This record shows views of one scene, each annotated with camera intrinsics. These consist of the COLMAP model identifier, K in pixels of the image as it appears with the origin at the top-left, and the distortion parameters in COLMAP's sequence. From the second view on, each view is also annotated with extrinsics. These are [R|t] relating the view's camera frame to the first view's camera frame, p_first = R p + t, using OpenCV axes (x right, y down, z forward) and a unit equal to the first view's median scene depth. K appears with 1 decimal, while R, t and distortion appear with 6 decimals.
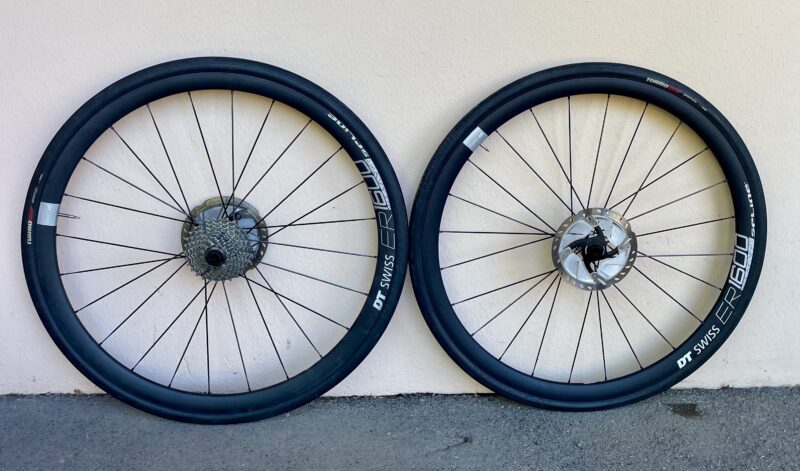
lens RADIAL K [[600.7, 0, 357.8], [0, 600.7, 194.7], [0, 0, 1]] dist [0.000814, -0.004402]
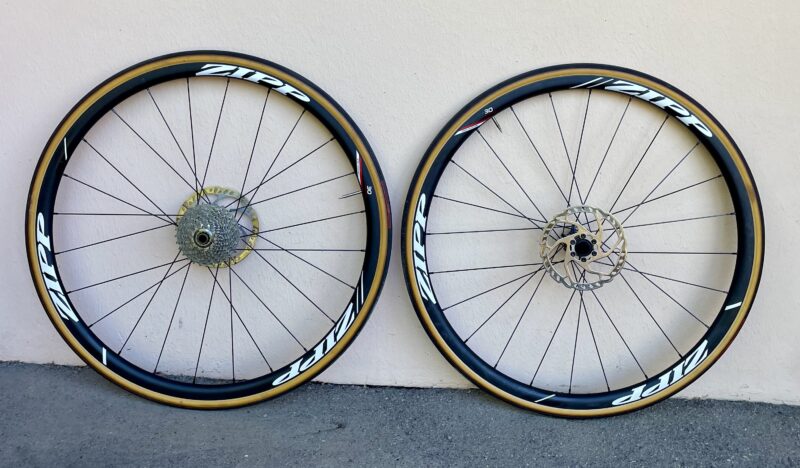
lens RADIAL K [[600.7, 0, 405.2], [0, 600.7, 252.2], [0, 0, 1]] dist [0.000814, -0.004402]
pose [[0.997176, 0.051925, -0.054257, 0.308409], [-0.046081, 0.993519, 0.103905, -0.004964], [0.059301, -0.101112, 0.993106, -0.000111]]
